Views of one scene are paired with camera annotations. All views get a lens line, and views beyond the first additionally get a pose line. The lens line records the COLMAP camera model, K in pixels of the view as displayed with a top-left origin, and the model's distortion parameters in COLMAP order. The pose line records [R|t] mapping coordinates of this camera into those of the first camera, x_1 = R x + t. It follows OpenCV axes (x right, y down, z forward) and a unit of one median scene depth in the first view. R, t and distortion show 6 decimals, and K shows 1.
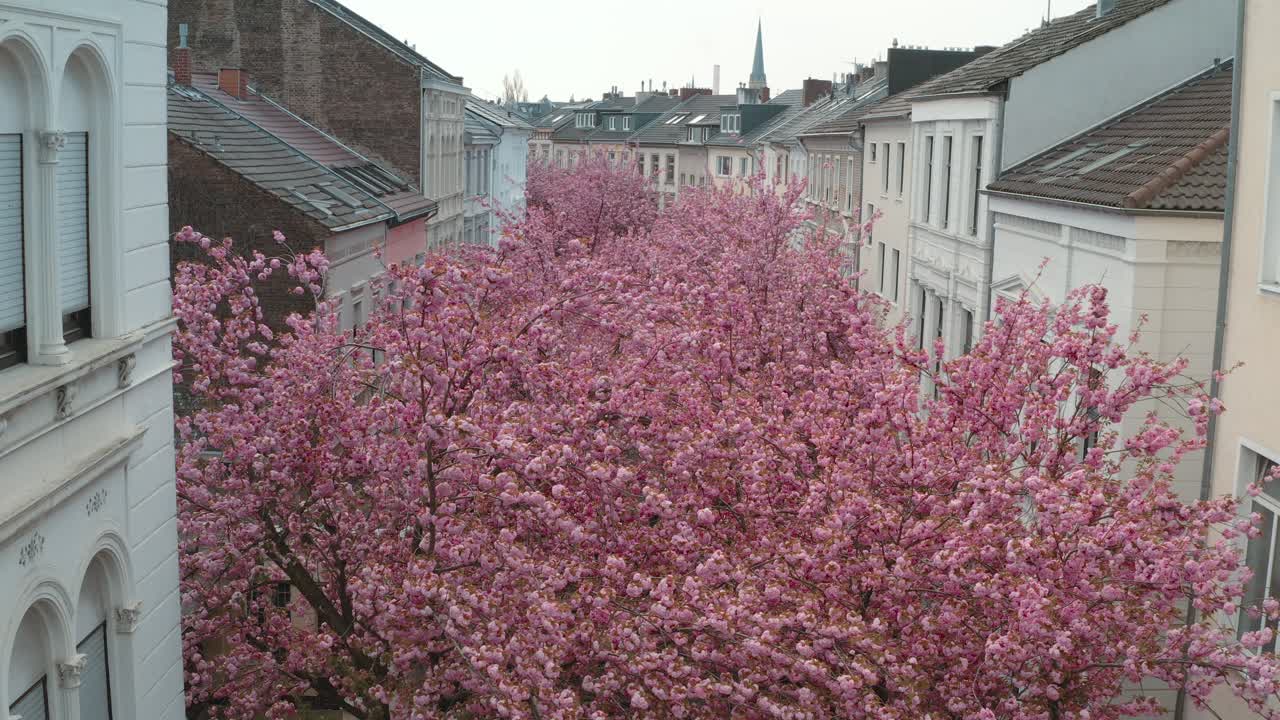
lens RADIAL K [[1435.4, 0, 639.0], [0, 1435.4, 359.2], [0, 0, 1]] dist [-0.130423, 0.000000]
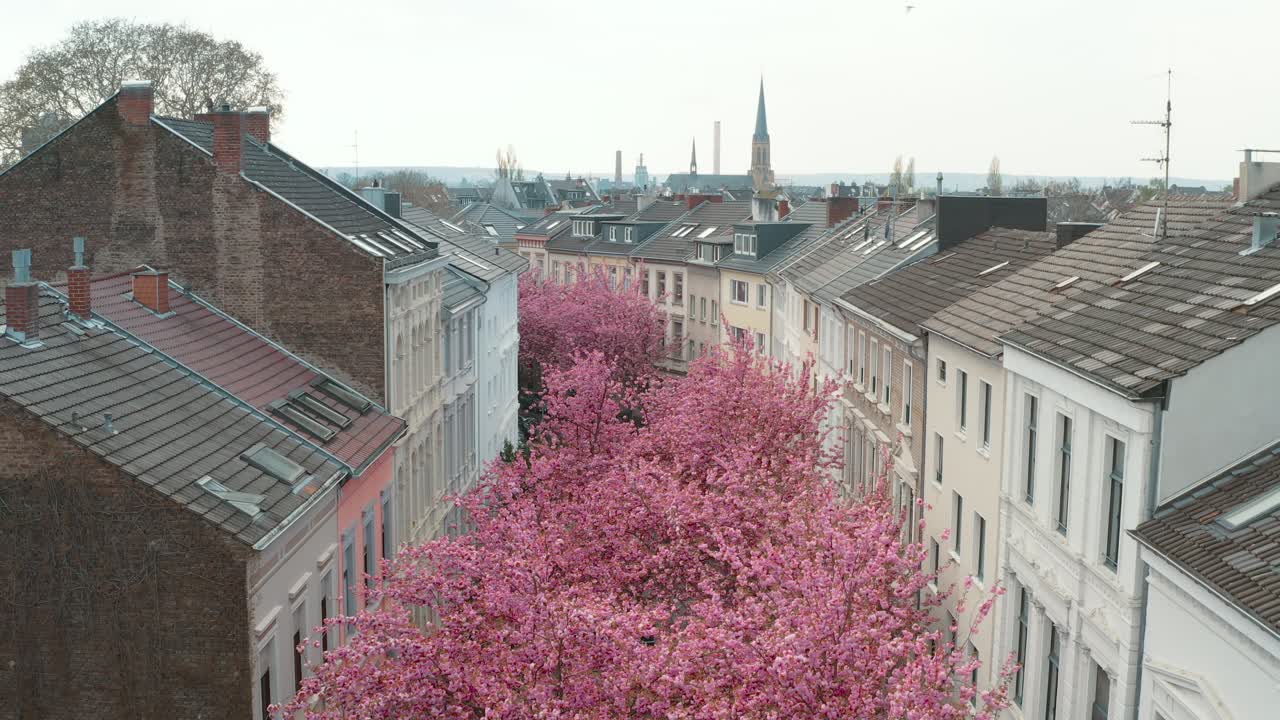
lens RADIAL K [[1435.4, 0, 642.0], [0, 1435.4, 361.9], [0, 0, 1]] dist [-0.130423, 0.000000]
pose [[0.999859, -0.016688, 0.001928, -0.005699], [0.016724, 0.999650, -0.020491, -0.112543], [-0.001586, 0.020521, 0.999788, 0.157741]]
